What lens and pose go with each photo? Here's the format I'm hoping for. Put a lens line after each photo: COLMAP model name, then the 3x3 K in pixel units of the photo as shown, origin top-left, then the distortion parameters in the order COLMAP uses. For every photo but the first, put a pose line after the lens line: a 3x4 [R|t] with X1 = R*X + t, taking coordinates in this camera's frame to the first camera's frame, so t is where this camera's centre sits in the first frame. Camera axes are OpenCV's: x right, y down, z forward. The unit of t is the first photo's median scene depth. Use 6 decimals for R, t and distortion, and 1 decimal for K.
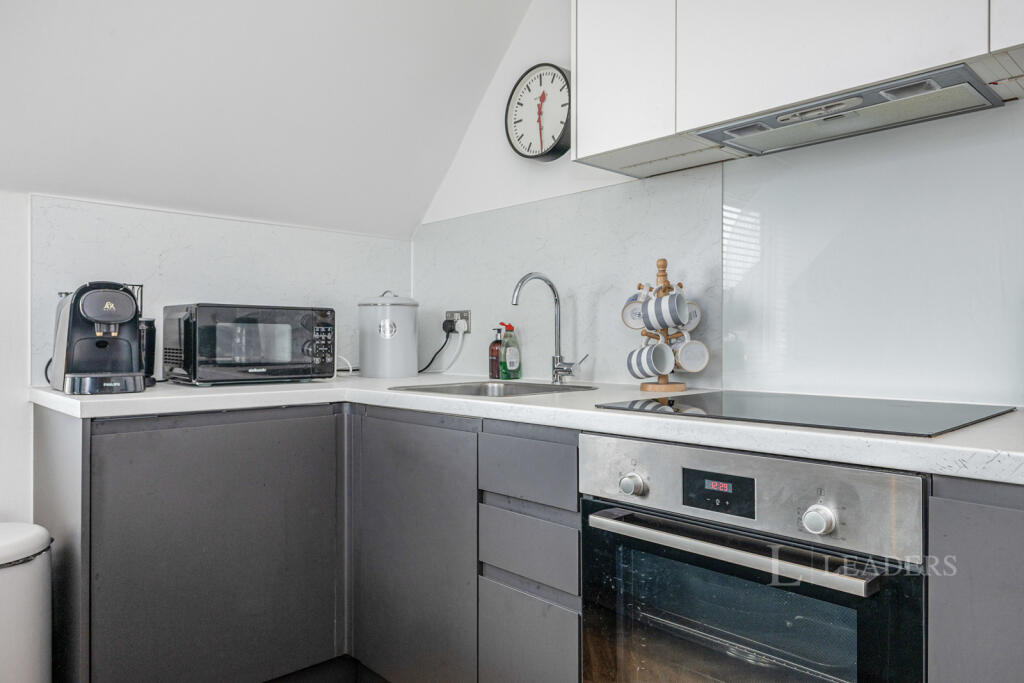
lens RADIAL K [[691.5, 0, 512.5], [0, 691.5, 339.8], [0, 0, 1]] dist [0.002466, -0.004227]
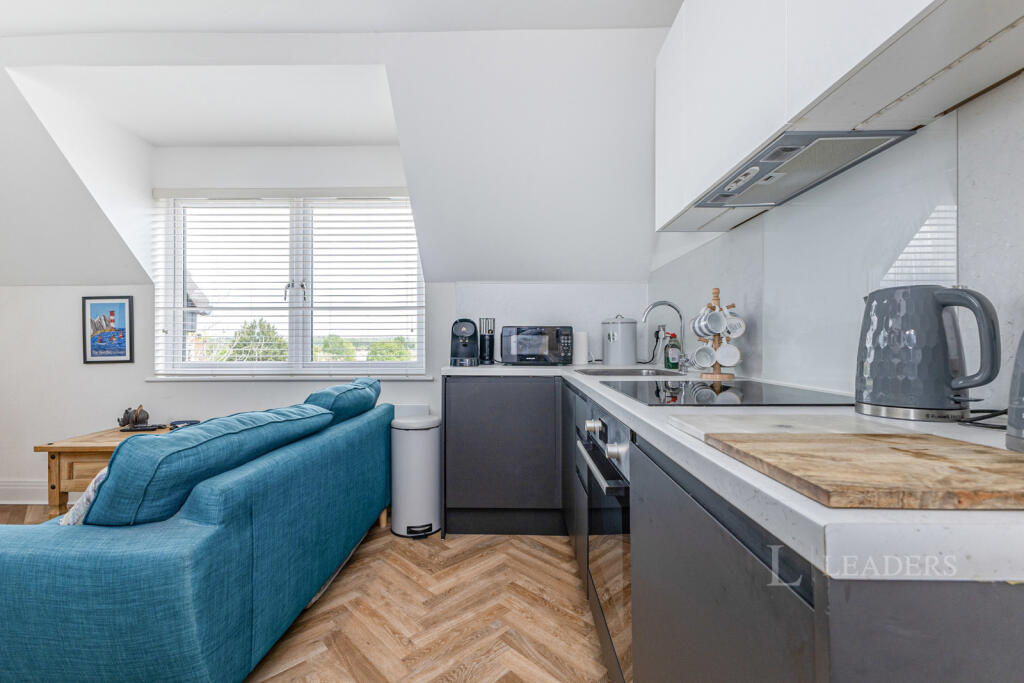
lens RADIAL K [[452.7, 0, 514.6], [0, 452.7, 339.2], [0, 0, 1]] dist [0.005701, 0.001081]
pose [[0.721617, -0.006591, -0.692262, 0.529819], [0.001292, 0.999966, -0.008174, -0.002230], [0.692292, 0.005004, 0.721600, 0.016188]]
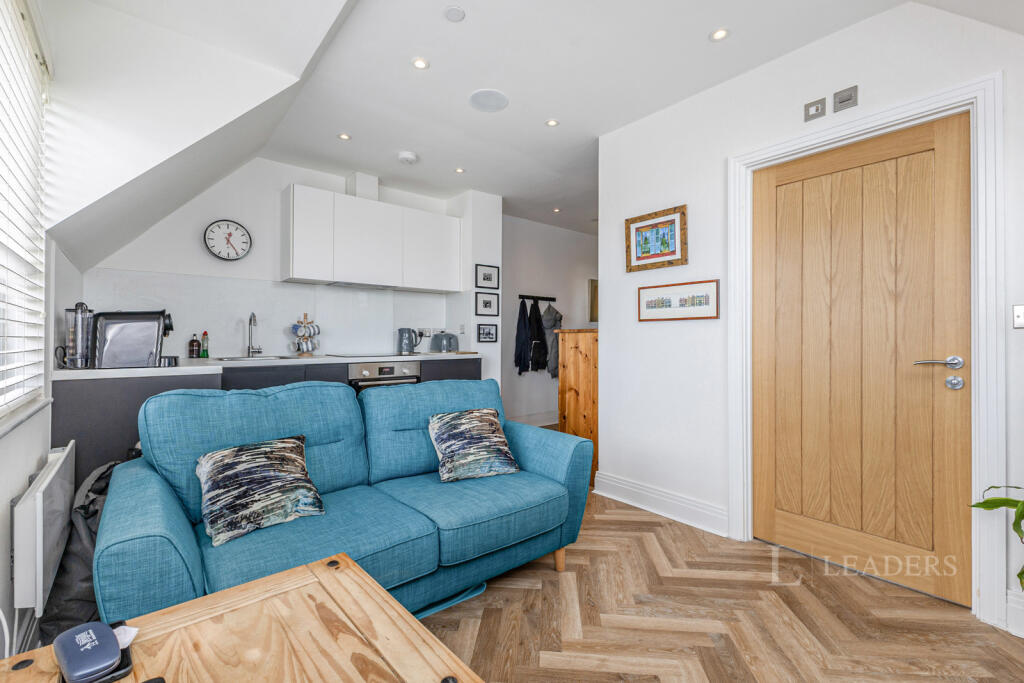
lens RADIAL K [[452.7, 0, 519.3], [0, 452.7, 336.8], [0, 0, 1]] dist [0.005701, 0.001081]
pose [[0.049983, 0.001858, 0.998748, -1.535876], [0.001160, 0.999997, -0.001918, -0.004991], [-0.998749, 0.001254, 0.049980, -0.040842]]
